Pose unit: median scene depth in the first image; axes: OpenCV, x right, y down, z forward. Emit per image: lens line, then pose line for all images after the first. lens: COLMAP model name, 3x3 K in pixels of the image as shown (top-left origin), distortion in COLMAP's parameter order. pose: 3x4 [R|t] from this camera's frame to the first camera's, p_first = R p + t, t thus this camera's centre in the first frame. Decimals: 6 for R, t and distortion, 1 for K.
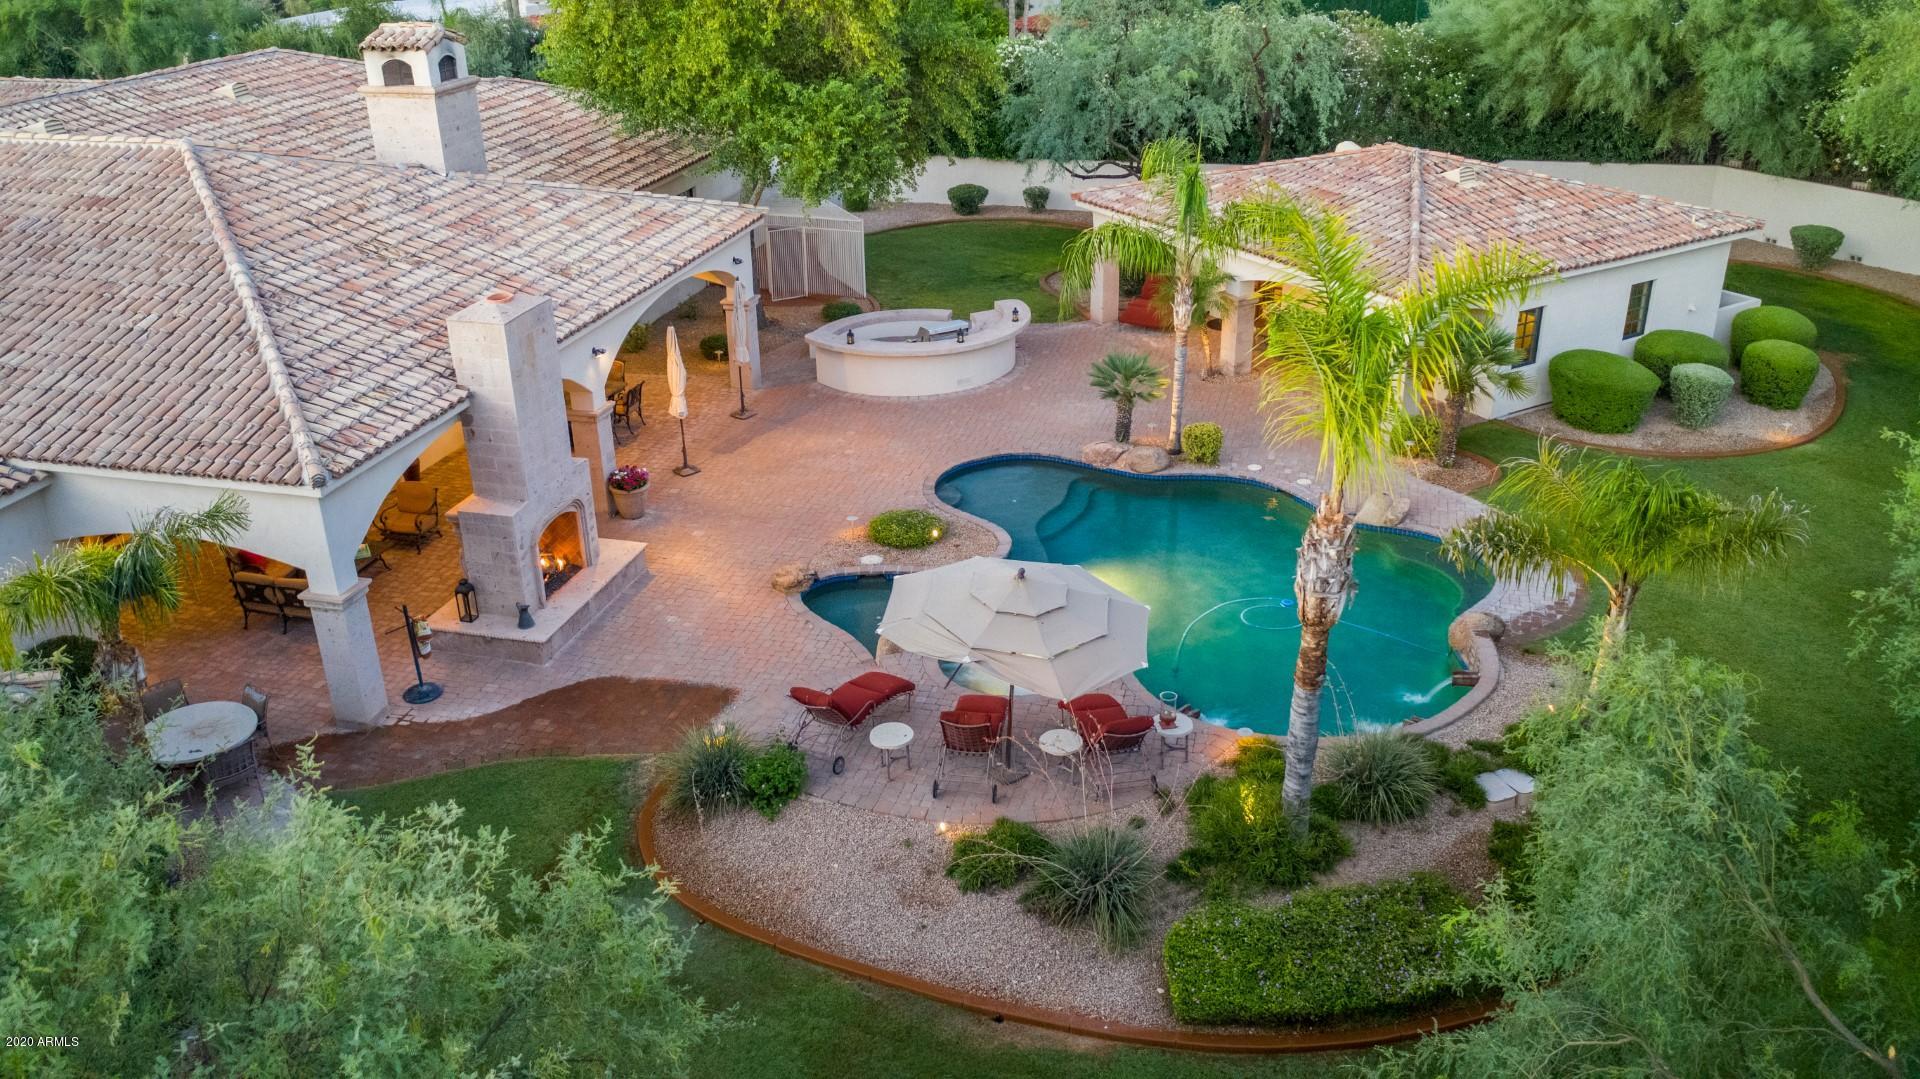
lens RADIAL K [[1522.6, 0, 959.1], [0, 1522.6, 536.1], [0, 0, 1]] dist [-0.012432, 0.008815]
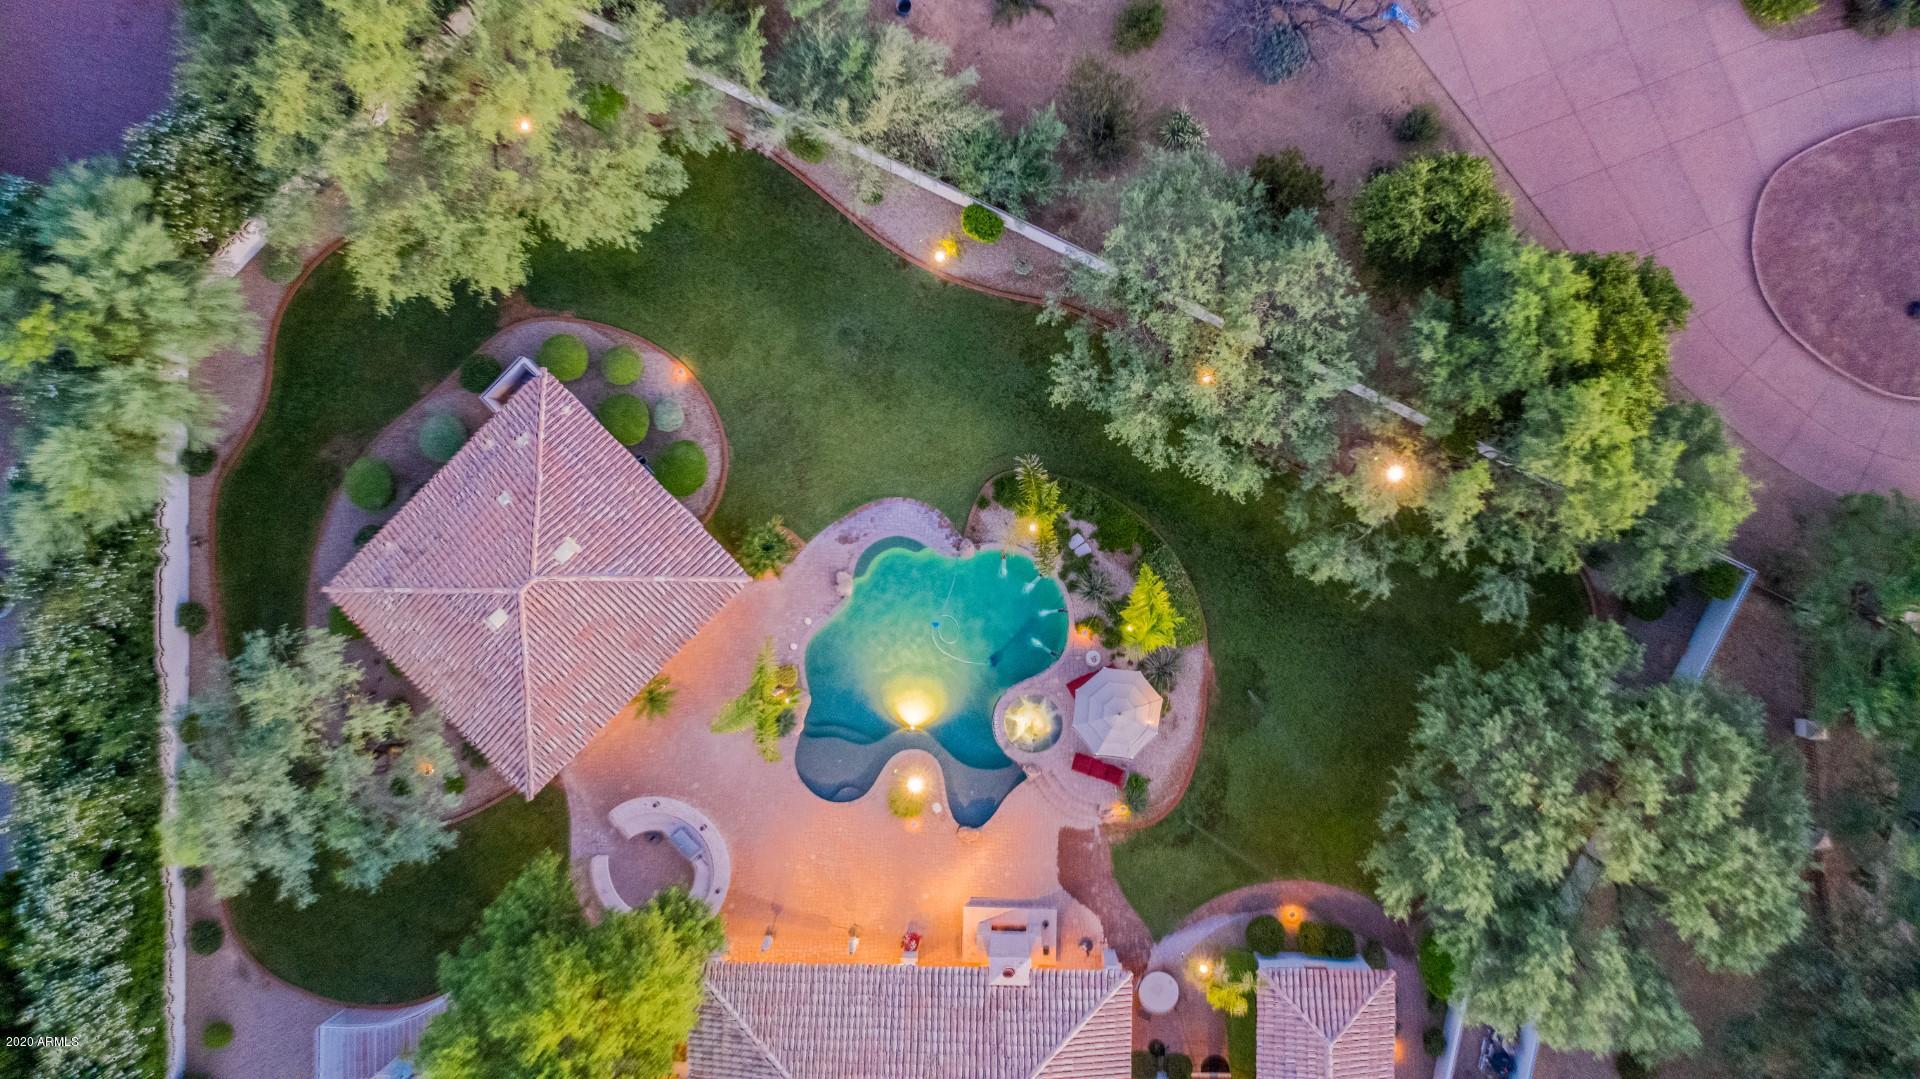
lens RADIAL K [[1522.6, 0, 965.1], [0, 1522.6, 537.9], [0, 0, 1]] dist [-0.012432, 0.008815]
pose [[-0.241496, -0.970218, 0.018873, 0.303921], [0.442504, -0.092792, 0.891953, -2.126246], [-0.863638, 0.223754, 0.451734, -0.135004]]
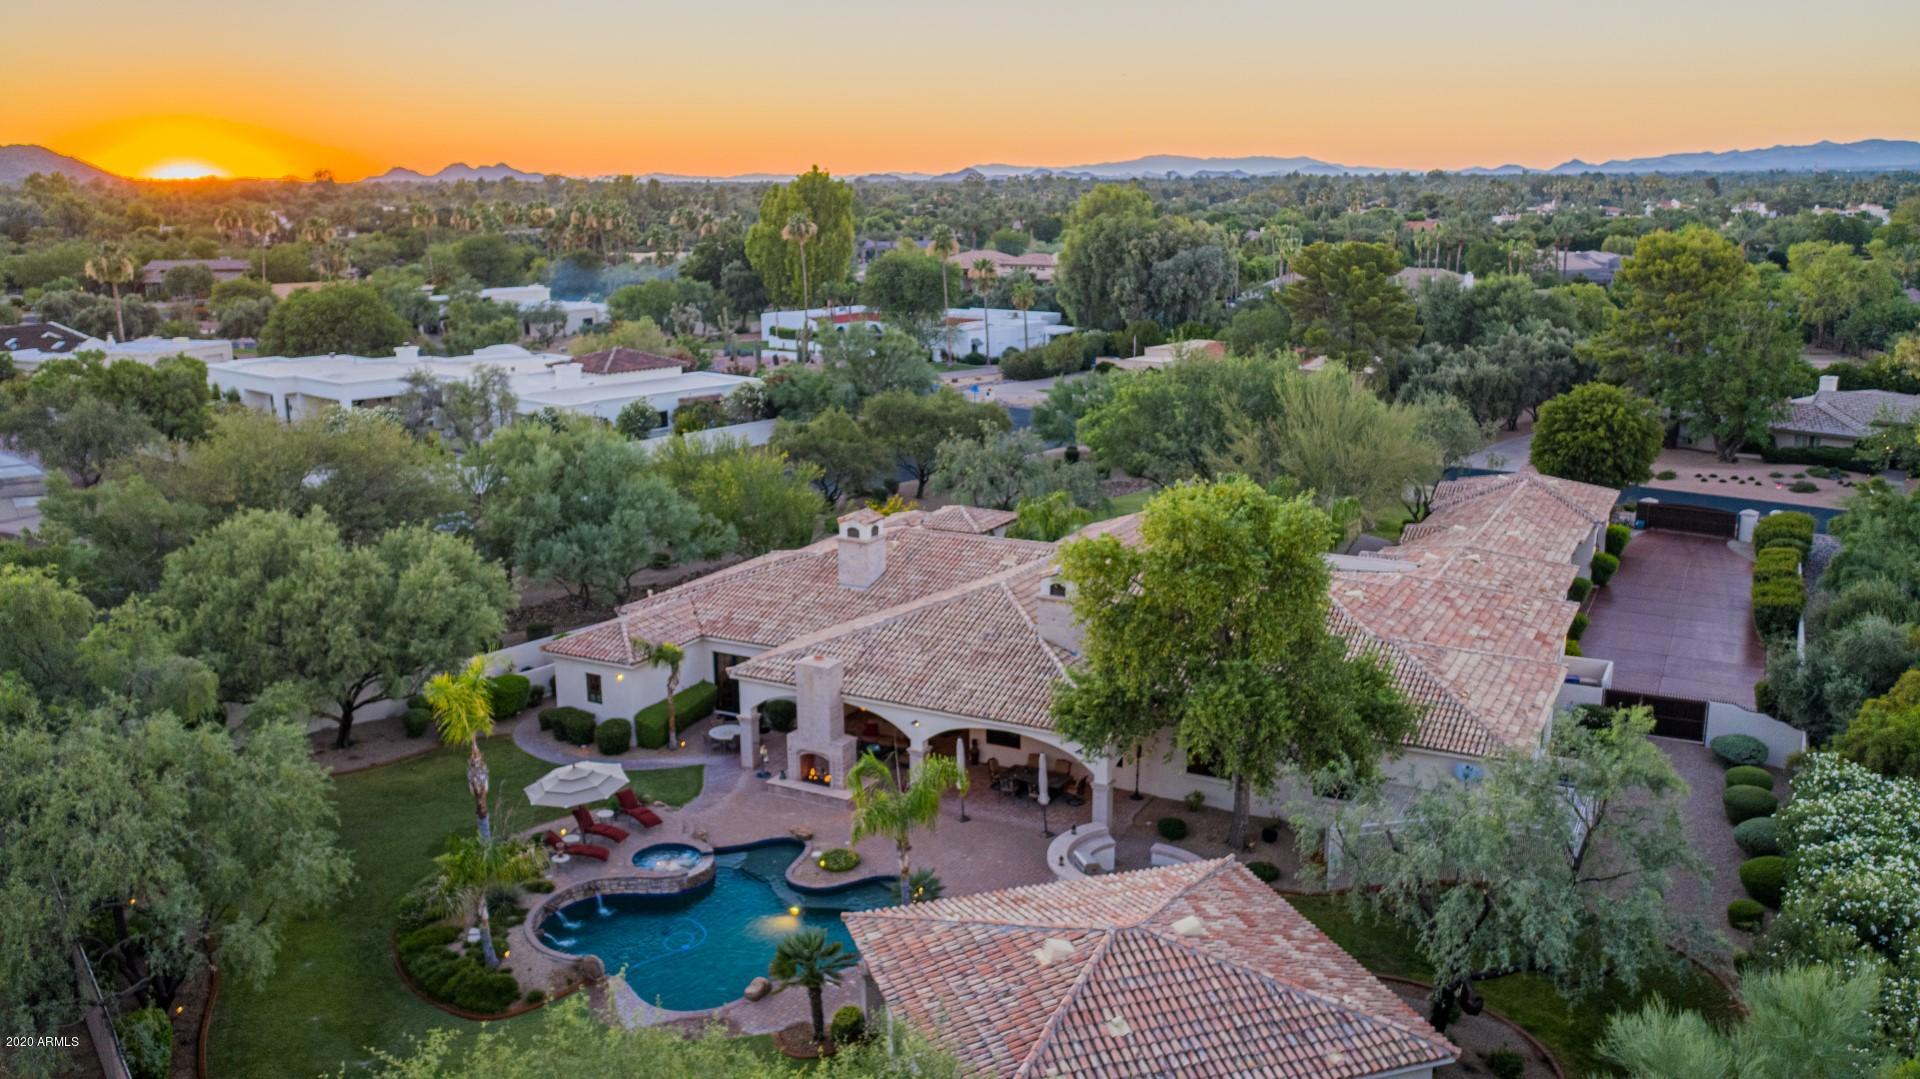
lens RADIAL K [[1522.6, 0, 964.3], [0, 1522.6, 553.6], [0, 0, 1]] dist [-0.012432, 0.008815]
pose [[-0.222521, 0.237846, -0.945470, 1.854246], [-0.408590, 0.857756, 0.311944, -1.122623], [0.885177, 0.455724, -0.093687, 1.317590]]
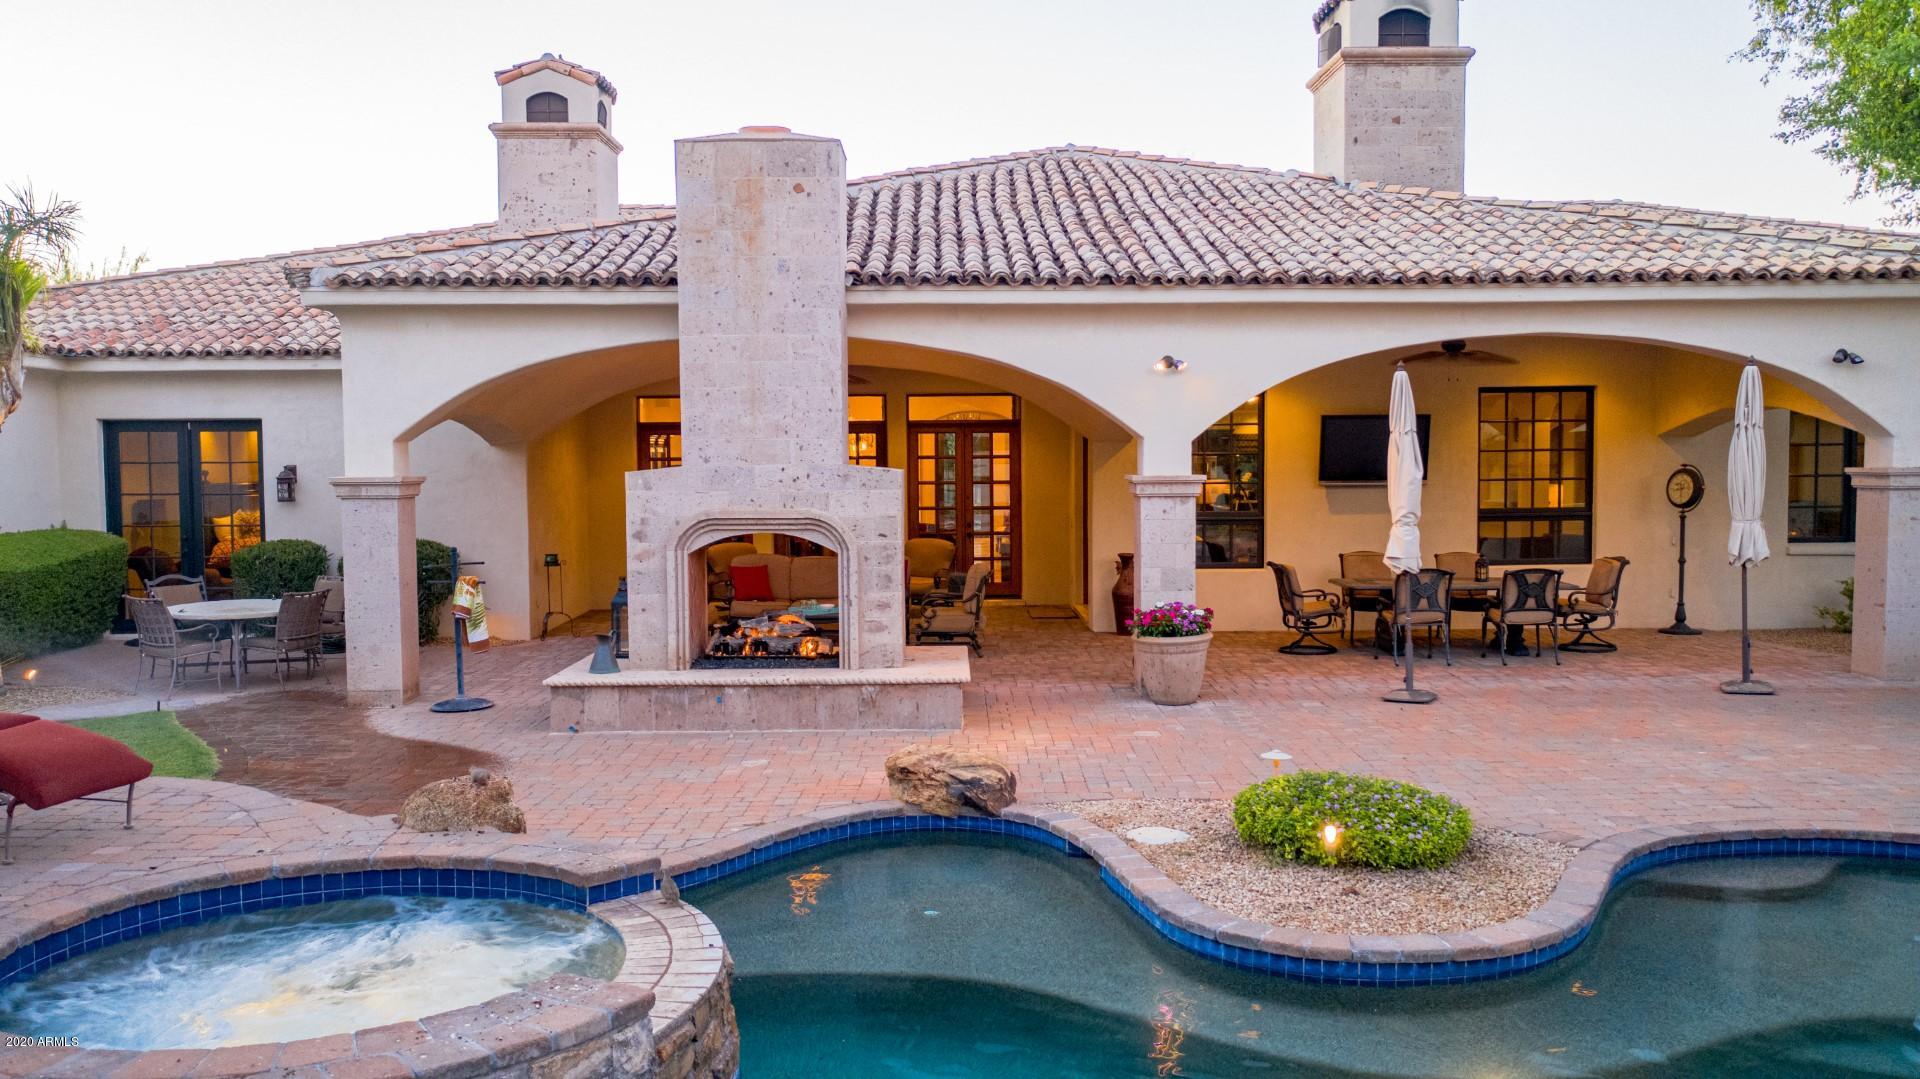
lens RADIAL K [[1522.6, 0, 964.0], [0, 1522.6, 535.8], [0, 0, 1]] dist [-0.012432, 0.008815]
pose [[0.271471, 0.059497, -0.960606, 0.290996], [-0.403963, 0.912959, -0.057615, -0.010074], [0.873566, 0.403690, 0.271876, 0.941069]]
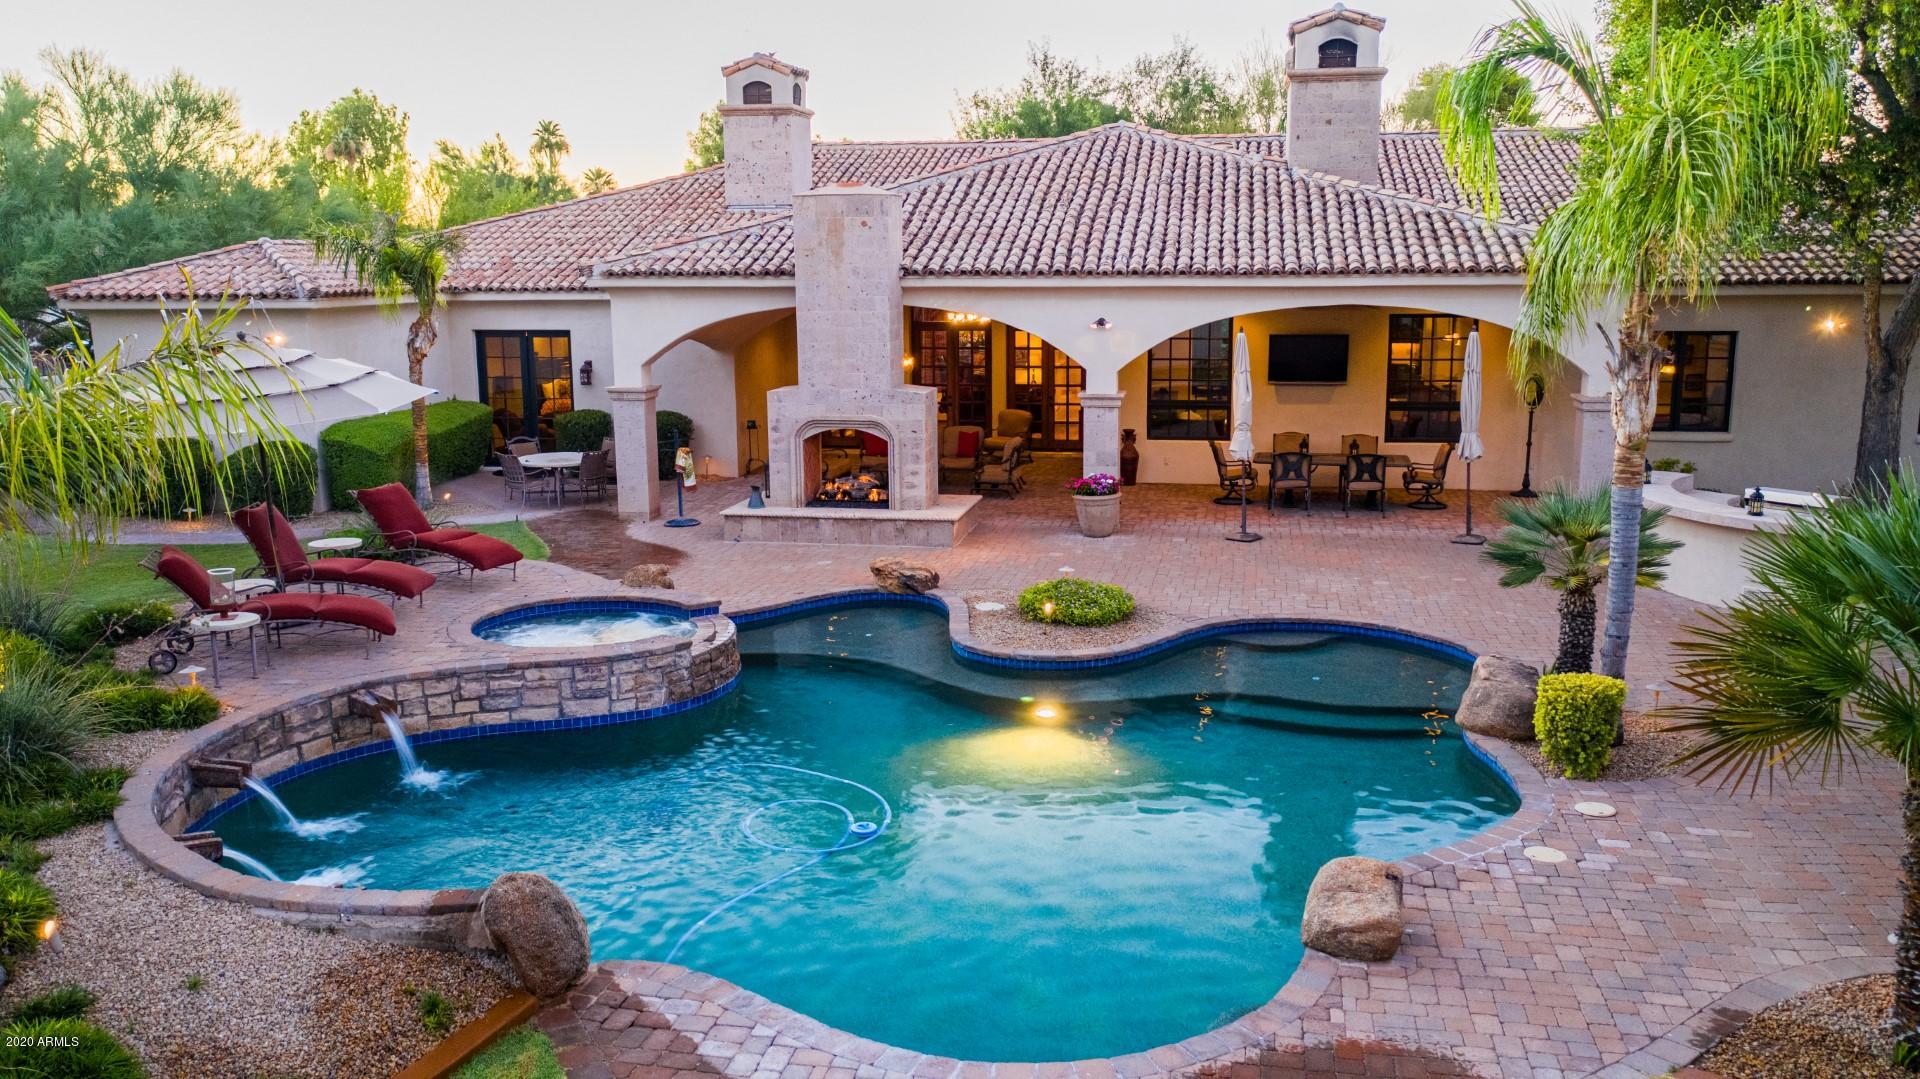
lens RADIAL K [[1522.6, 0, 961.2], [0, 1522.6, 540.2], [0, 0, 1]] dist [-0.012432, 0.008815]
pose [[0.083325, 0.192618, -0.977730, 0.687562], [-0.417096, 0.897807, 0.141327, -0.116933], [0.905035, 0.396031, 0.155150, 0.974318]]
